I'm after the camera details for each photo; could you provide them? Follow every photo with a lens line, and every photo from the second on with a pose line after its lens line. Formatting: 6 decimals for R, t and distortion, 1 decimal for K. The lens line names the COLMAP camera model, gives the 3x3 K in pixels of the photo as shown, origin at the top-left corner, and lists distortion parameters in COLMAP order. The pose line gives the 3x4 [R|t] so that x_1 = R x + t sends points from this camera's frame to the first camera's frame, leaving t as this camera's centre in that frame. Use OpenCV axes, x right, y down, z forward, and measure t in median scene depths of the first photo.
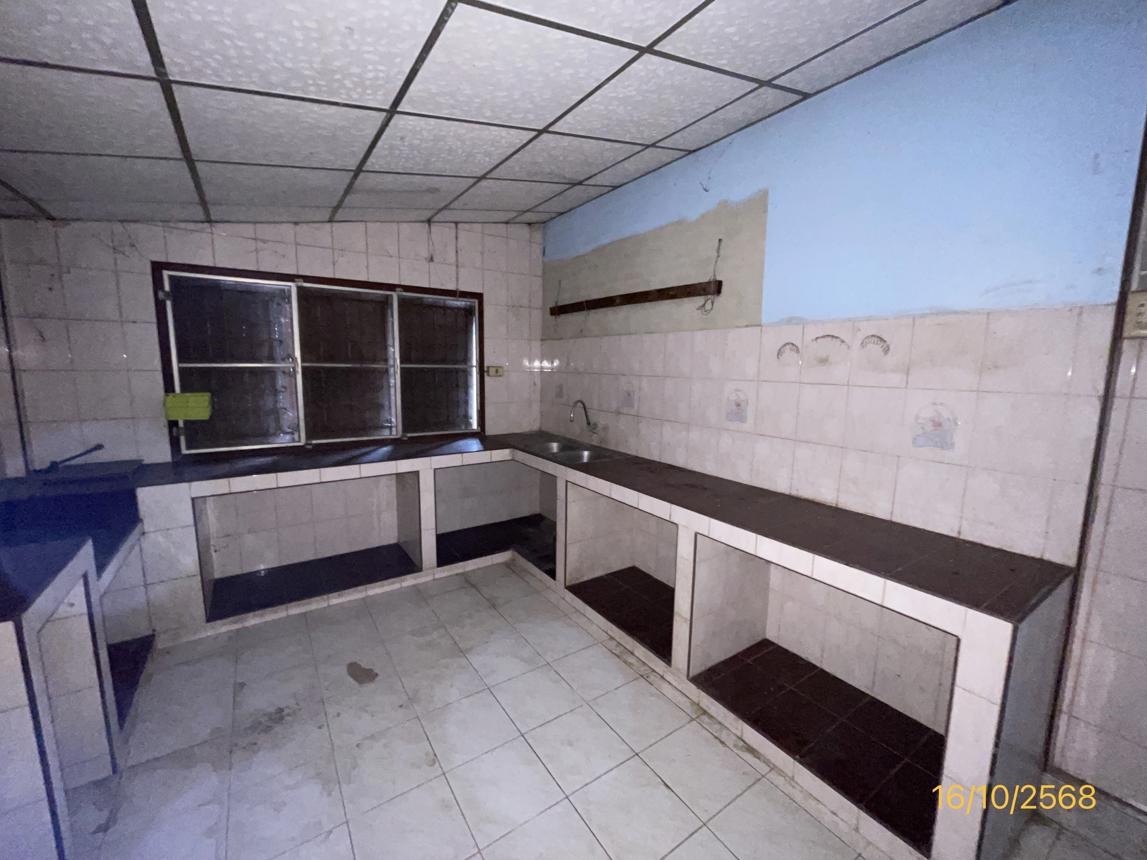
lens RADIAL K [[466.7, 0, 569.6], [0, 466.7, 429.4], [0, 0, 1]] dist [0.008676, -0.000762]
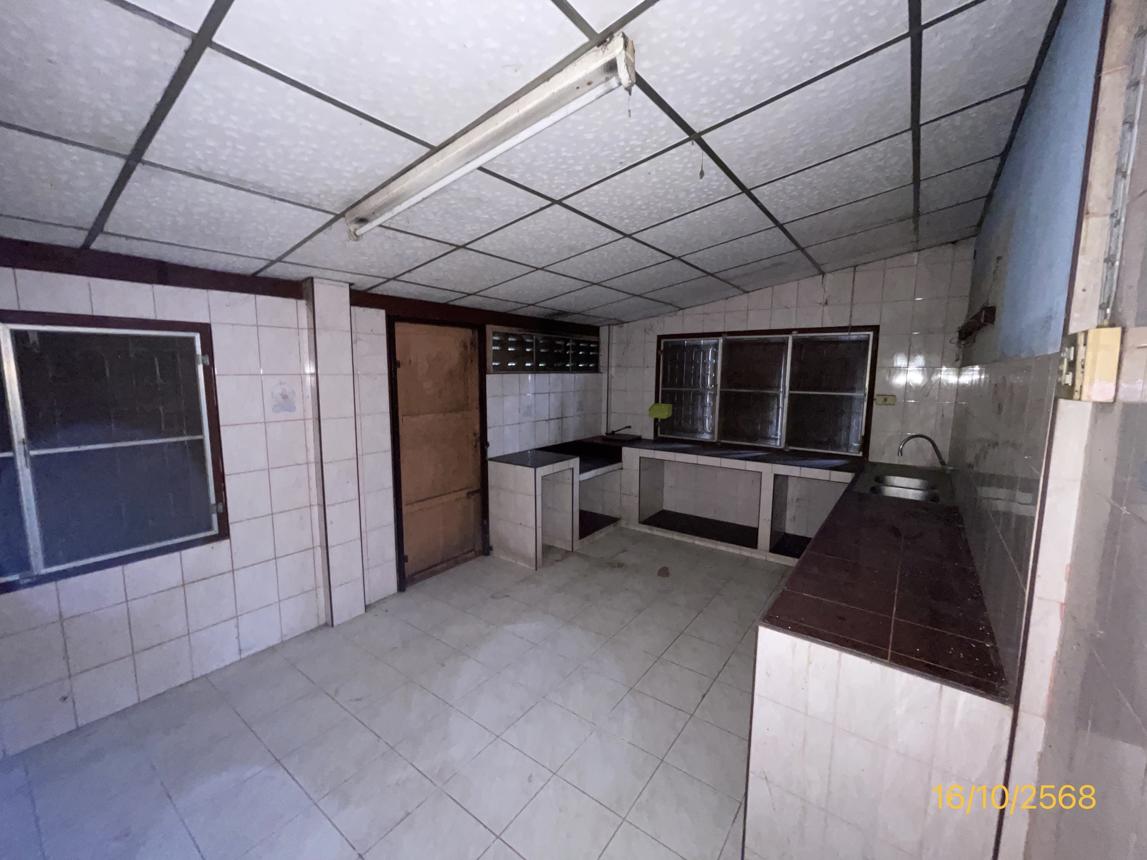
lens RADIAL K [[466.7, 0, 575.9], [0, 466.7, 429.9], [0, 0, 1]] dist [0.008676, -0.000762]
pose [[0.356411, 0.107796, -0.928090, 0.691551], [-0.139975, 0.988272, 0.061032, -0.035418], [0.923785, 0.108157, 0.367320, 0.018245]]
